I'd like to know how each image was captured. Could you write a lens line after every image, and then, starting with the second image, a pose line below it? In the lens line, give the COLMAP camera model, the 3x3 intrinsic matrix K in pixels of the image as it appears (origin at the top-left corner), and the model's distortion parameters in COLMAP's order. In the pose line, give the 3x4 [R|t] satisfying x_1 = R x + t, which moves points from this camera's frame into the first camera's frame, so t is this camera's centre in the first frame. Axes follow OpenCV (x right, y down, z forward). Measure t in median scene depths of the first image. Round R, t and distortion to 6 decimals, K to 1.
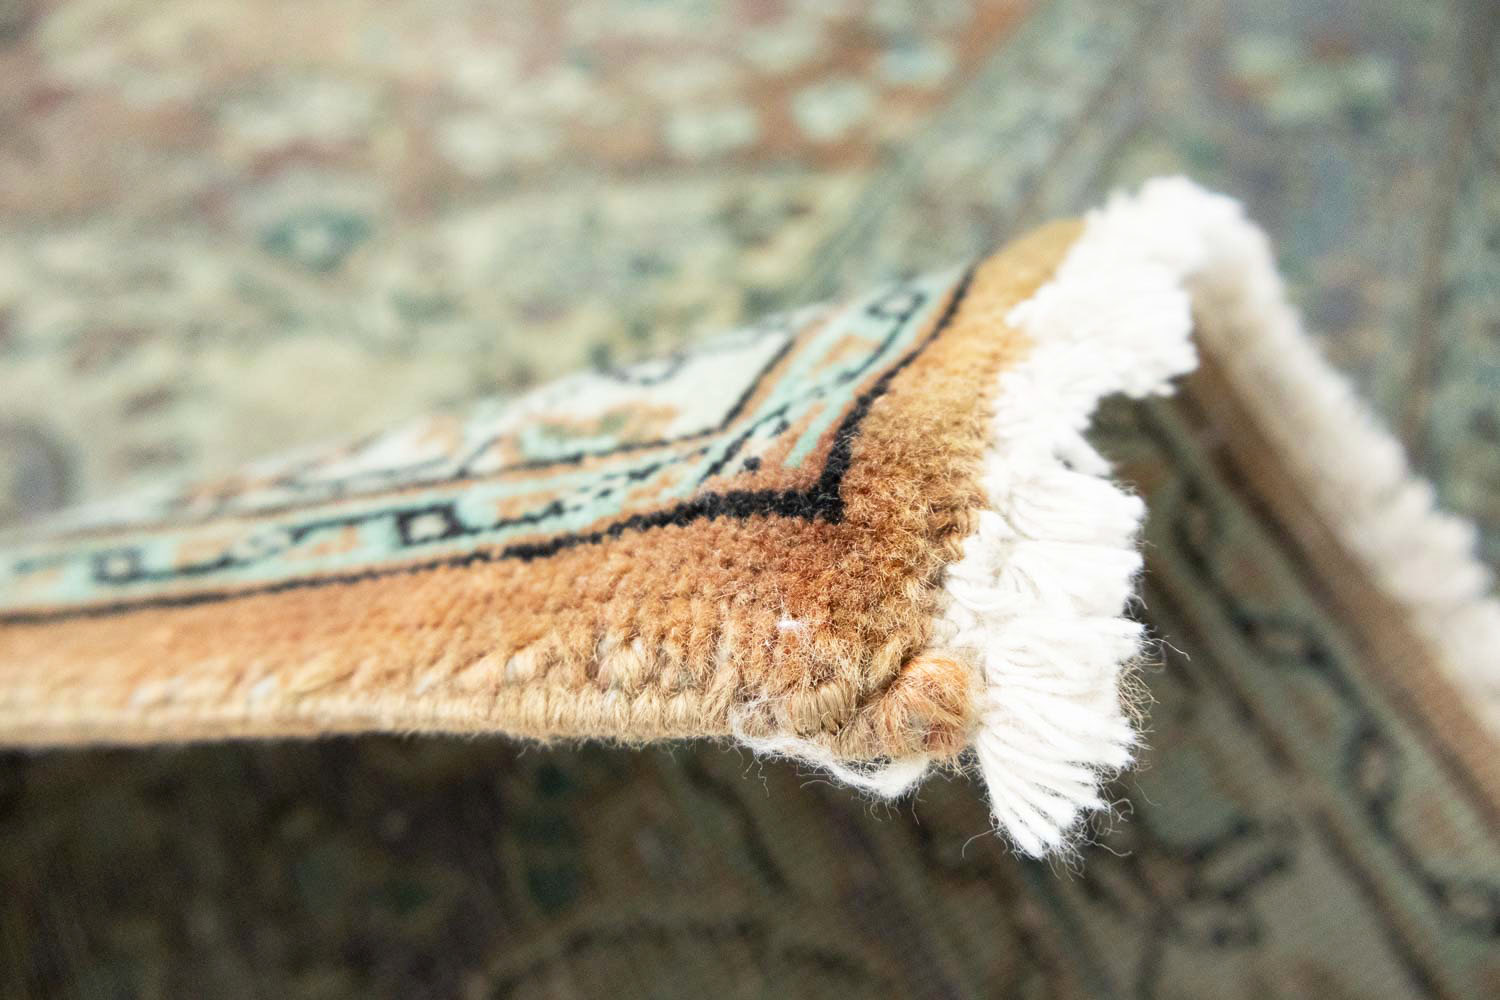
lens RADIAL K [[1248.9, 0, 744.4], [0, 1248.9, 495.0], [0, 0, 1]] dist [0.005519, -0.005385]
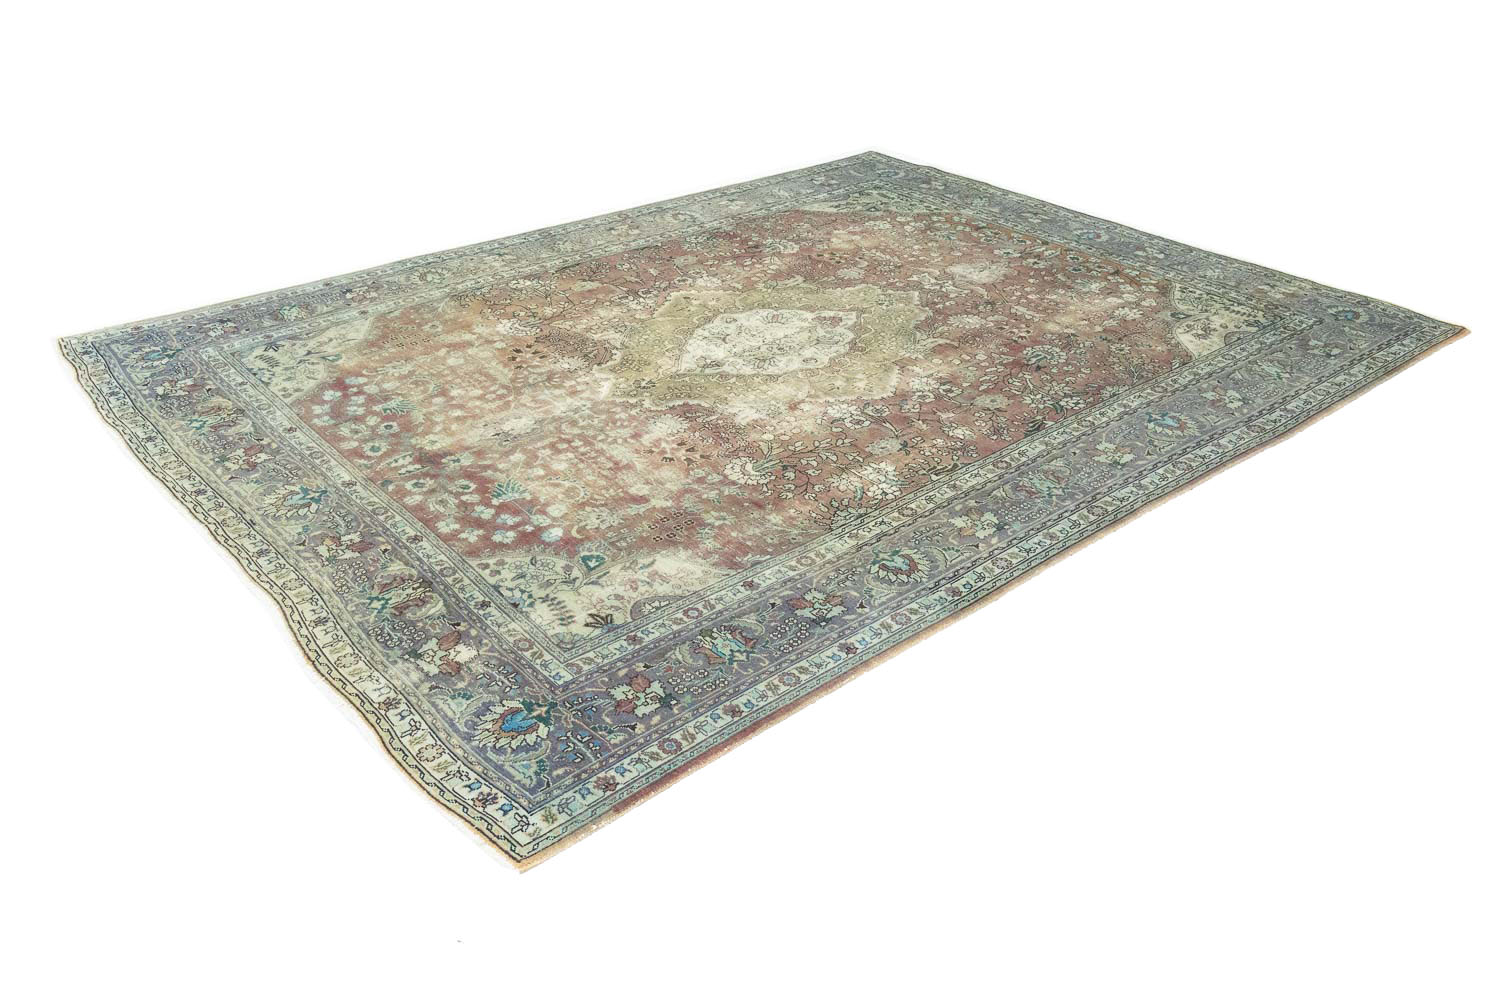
lens RADIAL K [[1249.4, 0, 734.9], [0, 1249.4, 493.0], [0, 0, 1]] dist [-0.005810, 0.003589]
pose [[0.382389, -0.446020, 0.809225, -6.176610], [0.601128, 0.785193, 0.148719, -1.654141], [-0.701729, 0.429579, 0.568364, -0.549191]]
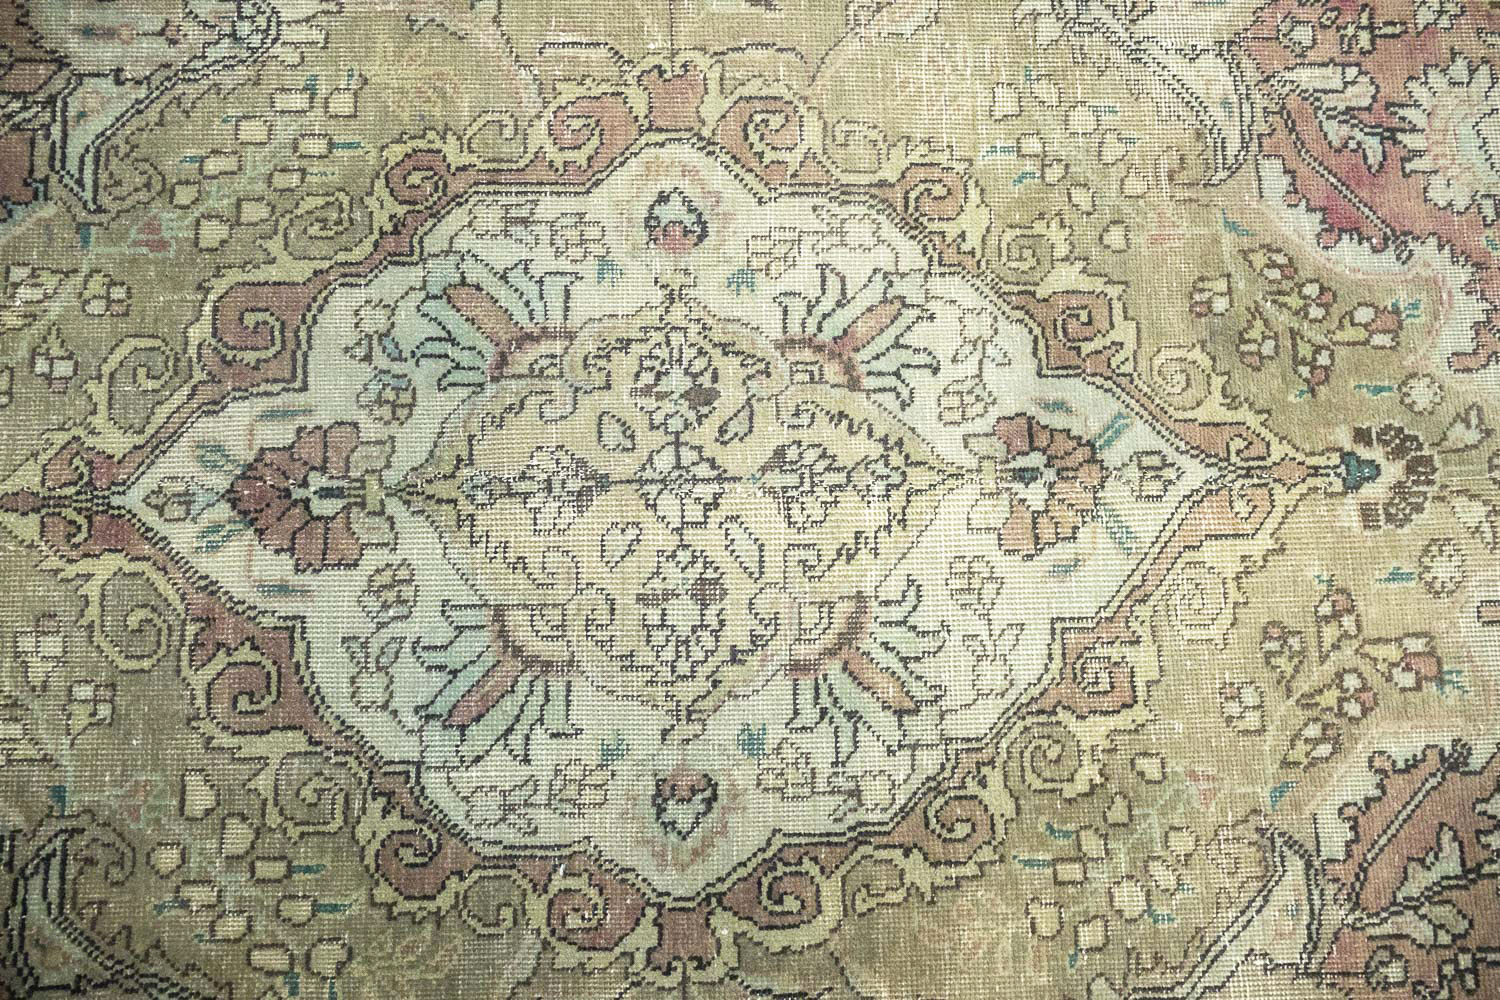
lens RADIAL K [[1248.9, 0, 744.4], [0, 1248.9, 495.0], [0, 0, 1]] dist [0.005519, -0.005385]
pose [[-0.864087, 0.497406, -0.077078, -1.290038], [-0.346638, -0.477023, 0.807646, -2.242546], [0.364960, 0.724594, 0.584609, 1.531959]]
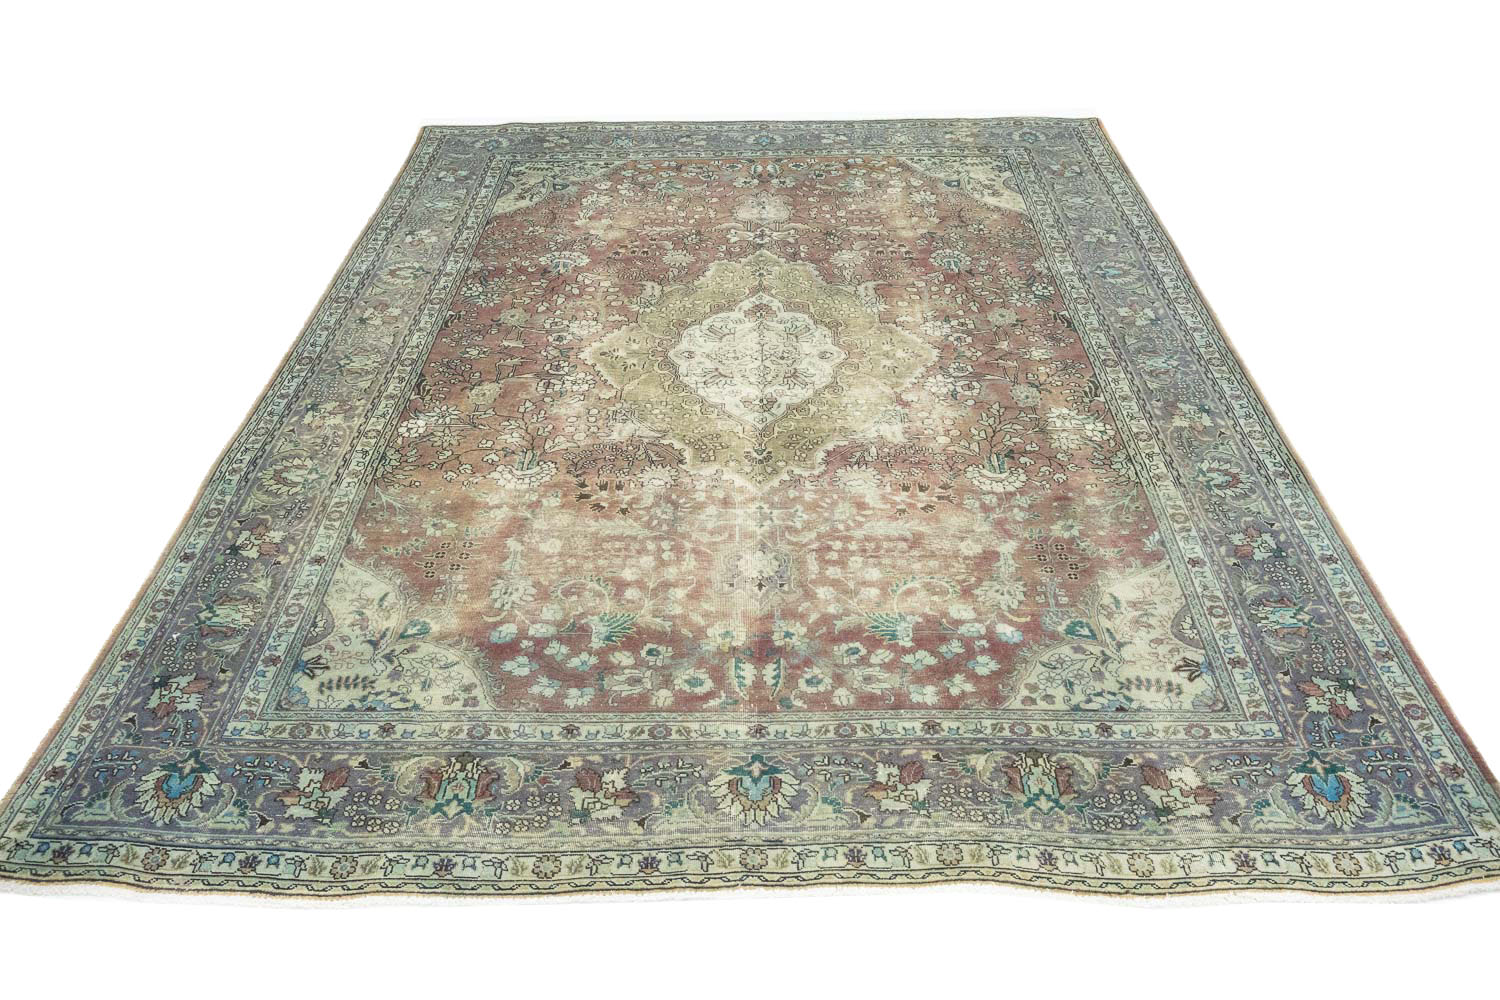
lens RADIAL K [[1248.9, 0, 744.4], [0, 1248.9, 495.0], [0, 0, 1]] dist [0.005519, -0.005385]
pose [[-0.462911, -0.510147, 0.724889, -5.218832], [0.605689, 0.415044, 0.678881, -4.470622], [-0.647190, 0.753319, 0.116862, 2.075007]]
